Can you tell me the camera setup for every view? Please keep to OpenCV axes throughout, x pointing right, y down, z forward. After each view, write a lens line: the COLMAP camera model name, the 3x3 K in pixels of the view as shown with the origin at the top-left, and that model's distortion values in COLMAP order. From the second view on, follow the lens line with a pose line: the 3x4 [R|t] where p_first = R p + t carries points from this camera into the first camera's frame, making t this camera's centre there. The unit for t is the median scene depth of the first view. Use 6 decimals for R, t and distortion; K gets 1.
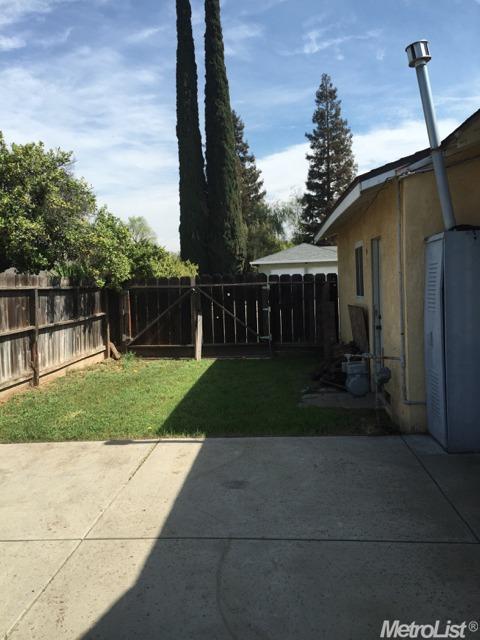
lens RADIAL K [[548.8, 0, 239.1], [0, 548.8, 319.5], [0, 0, 1]] dist [0.071359, -0.059528]
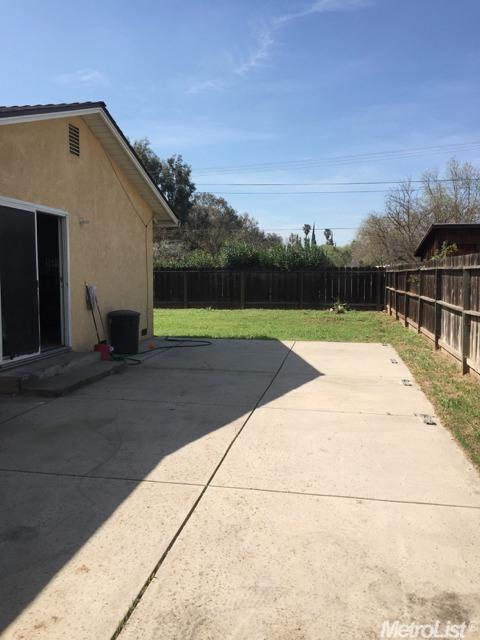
lens RADIAL K [[548.8, 0, 239.7], [0, 548.8, 319.7], [0, 0, 1]] dist [0.071359, -0.059528]
pose [[-0.994645, 0.028015, 0.099484, -0.367072], [0.042557, 0.988190, 0.147207, -0.078685], [-0.094185, 0.150652, -0.984090, 1.603557]]
